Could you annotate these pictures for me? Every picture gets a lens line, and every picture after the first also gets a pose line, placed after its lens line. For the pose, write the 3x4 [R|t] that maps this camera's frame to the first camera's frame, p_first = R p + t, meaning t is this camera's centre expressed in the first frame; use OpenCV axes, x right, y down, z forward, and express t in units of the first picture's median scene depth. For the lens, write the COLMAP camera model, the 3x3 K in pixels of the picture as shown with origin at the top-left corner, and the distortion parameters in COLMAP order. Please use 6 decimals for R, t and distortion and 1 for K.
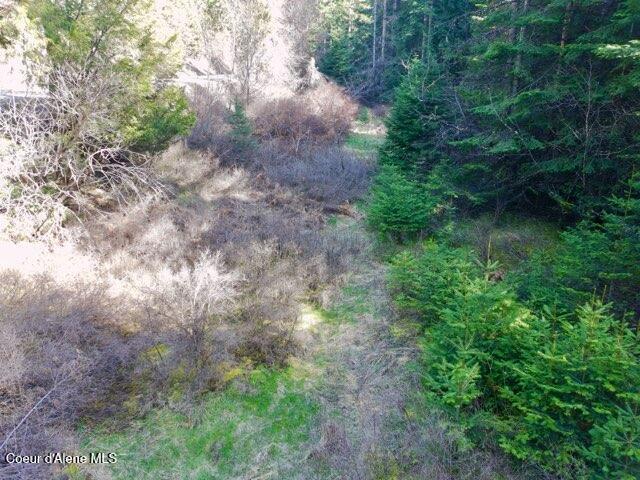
lens RADIAL K [[441.3, 0, 320.0], [0, 441.3, 240.0], [0, 0, 1]] dist [0.006371, 0.001855]
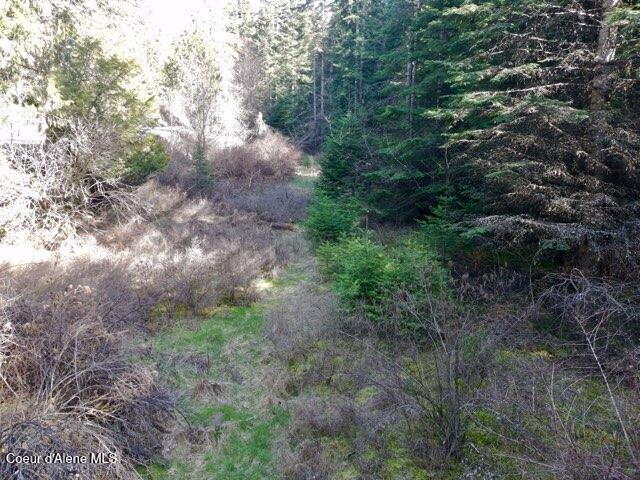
lens RADIAL K [[441.3, 0, 320.0], [0, 441.3, 240.0], [0, 0, 1]] dist [0.006371, 0.001855]
pose [[0.993254, -0.023637, 0.113523, -0.001089], [0.035674, 0.993811, -0.105200, 0.071559], [-0.110333, 0.108540, 0.987950, -0.190066]]
